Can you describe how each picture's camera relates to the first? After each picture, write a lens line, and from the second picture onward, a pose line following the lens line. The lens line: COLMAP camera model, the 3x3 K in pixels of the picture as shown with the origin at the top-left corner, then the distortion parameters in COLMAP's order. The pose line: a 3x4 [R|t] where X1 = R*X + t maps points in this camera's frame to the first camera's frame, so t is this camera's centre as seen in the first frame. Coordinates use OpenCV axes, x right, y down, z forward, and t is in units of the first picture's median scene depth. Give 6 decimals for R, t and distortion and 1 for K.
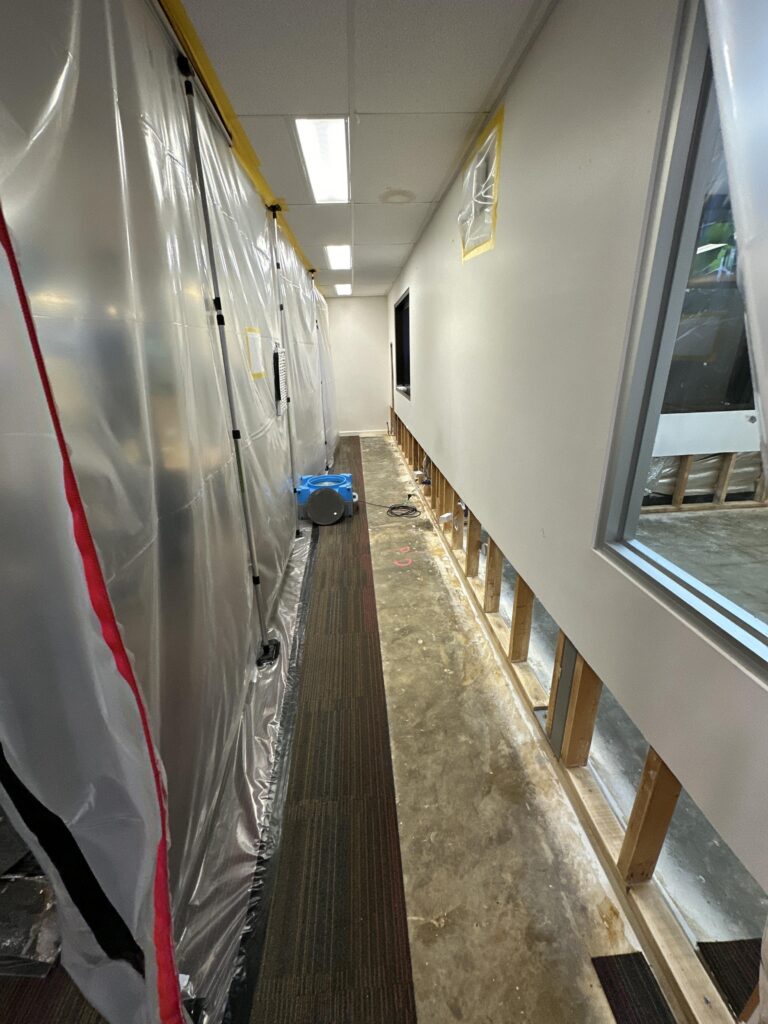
lens RADIAL K [[410.8, 0, 384.0], [0, 410.8, 512.0], [0, 0, 1]] dist [-0.000477, -0.000079]
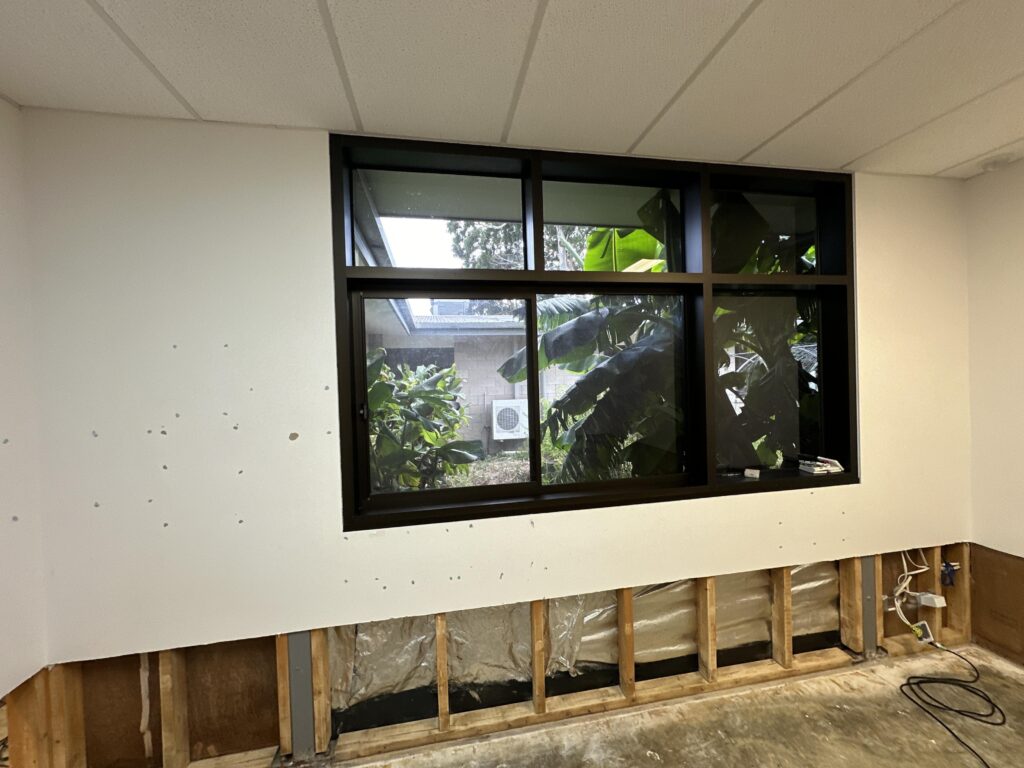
lens RADIAL K [[410.8, 0, 512.0], [0, 410.8, 384.0], [0, 0, 1]] dist [-0.000477, -0.000079]
pose [[0.994032, 0.003449, 0.109034, 0.523068], [0.034916, 0.936862, -0.347951, -0.192142], [-0.103350, 0.349682, 0.931151, 0.433581]]
